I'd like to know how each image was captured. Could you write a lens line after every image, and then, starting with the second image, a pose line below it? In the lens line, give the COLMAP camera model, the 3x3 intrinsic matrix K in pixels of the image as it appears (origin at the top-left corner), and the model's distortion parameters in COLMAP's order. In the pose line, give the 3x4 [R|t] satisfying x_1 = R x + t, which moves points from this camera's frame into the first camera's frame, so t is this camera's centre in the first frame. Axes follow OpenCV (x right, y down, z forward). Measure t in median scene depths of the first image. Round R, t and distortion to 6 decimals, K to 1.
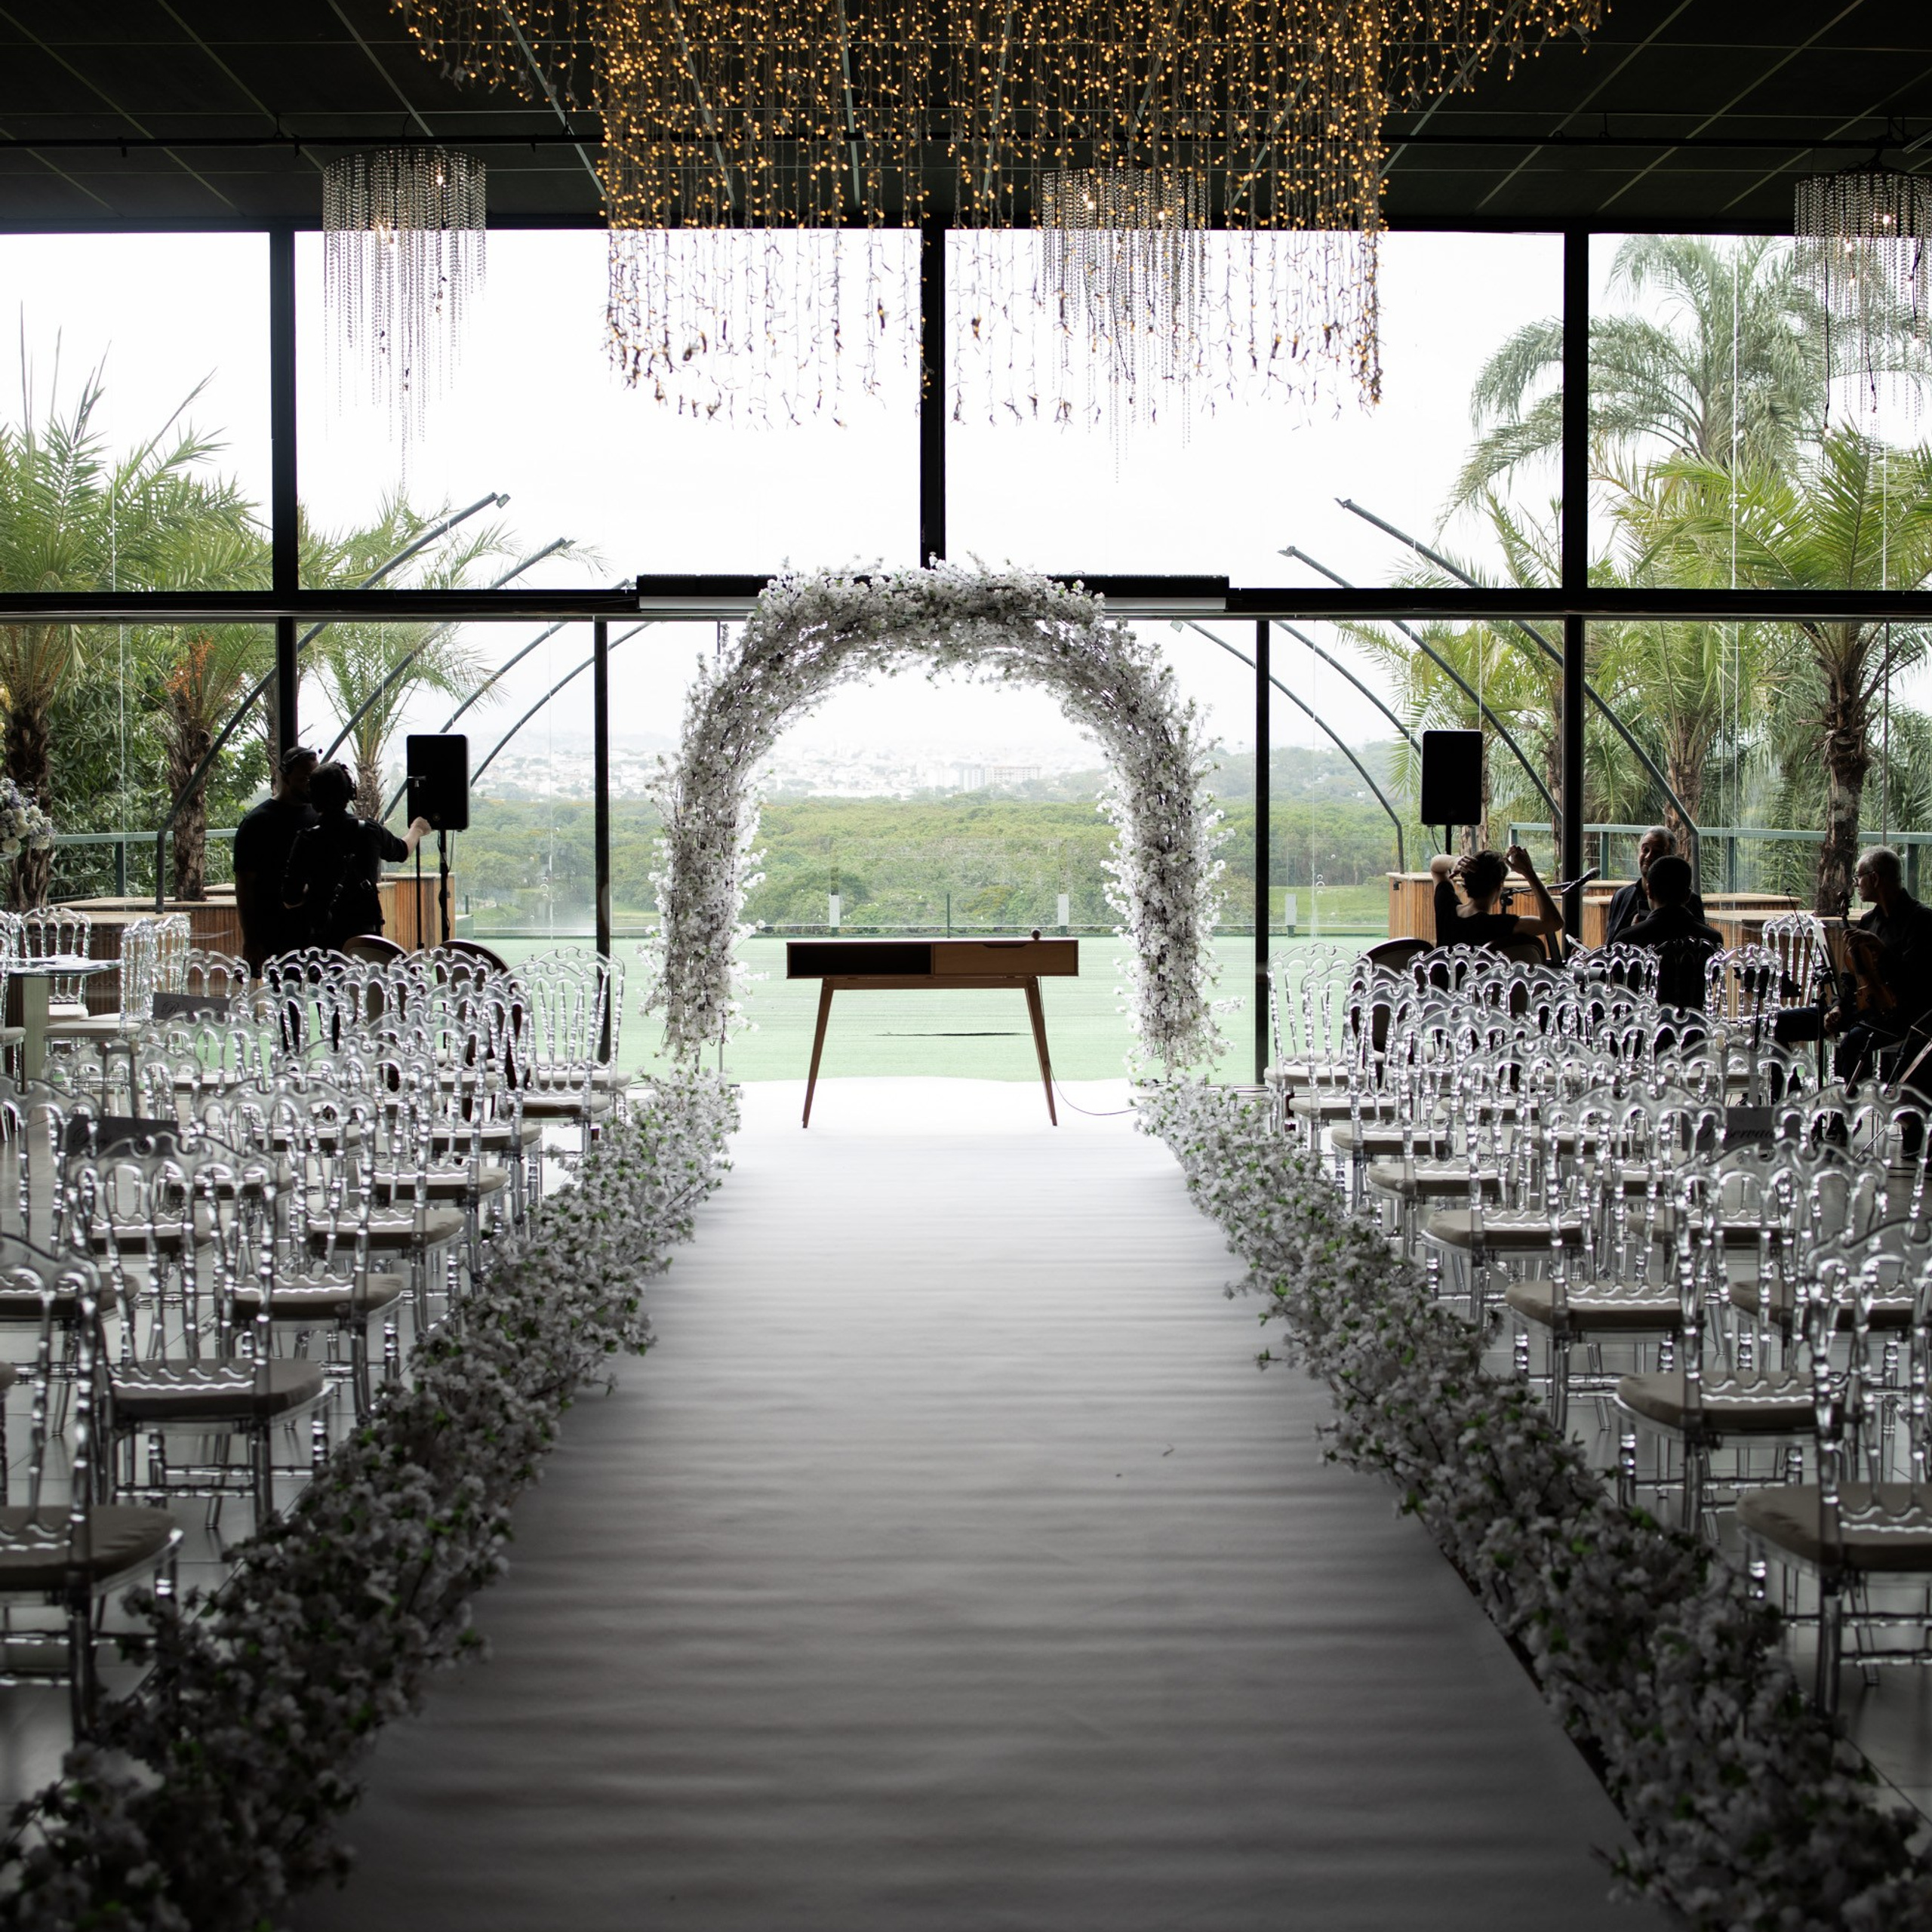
lens RADIAL K [[2814.8, 0, 966.0], [0, 2814.8, 966.0], [0, 0, 1]] dist [-0.055876, 0.044115]
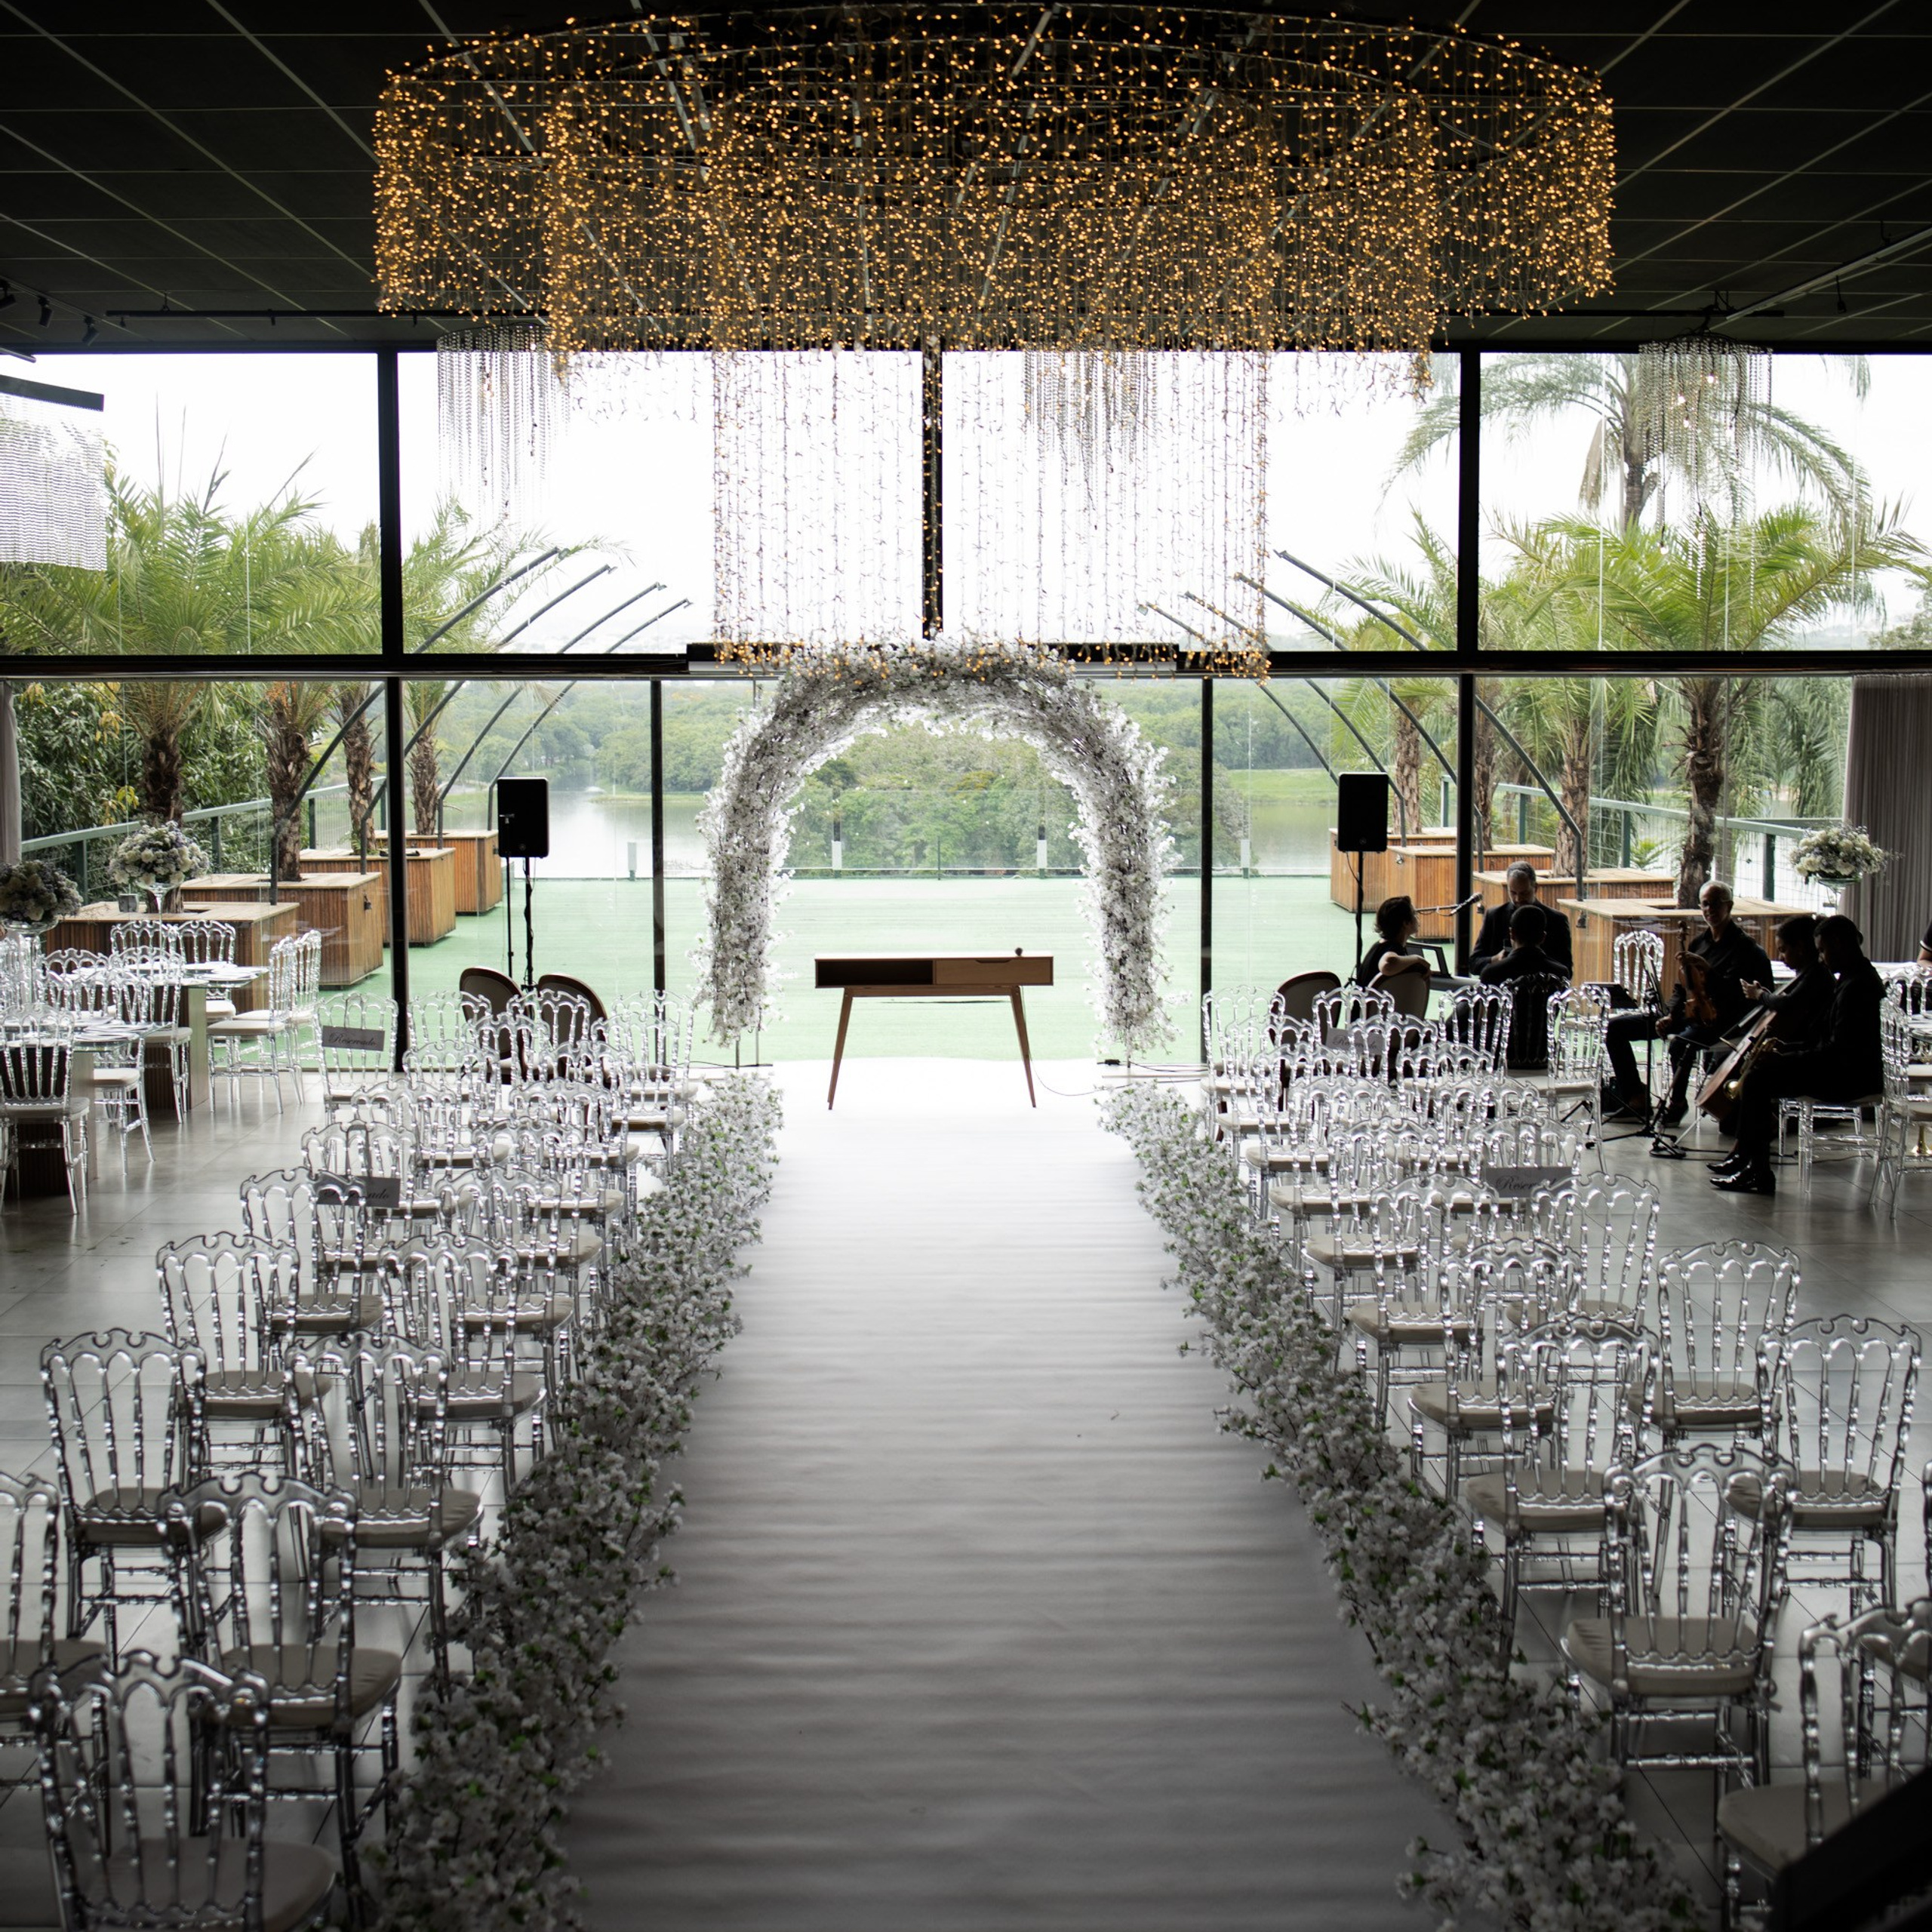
lens RADIAL K [[2675.4, 0, 966.0], [0, 2675.4, 966.0], [0, 0, 1]] dist [-0.062095, -0.085328]
pose [[0.999981, -0.000750, 0.006096, -0.006408], [0.000490, 0.999095, 0.042541, -0.067892], [-0.006122, -0.042537, 0.999076, -0.201138]]
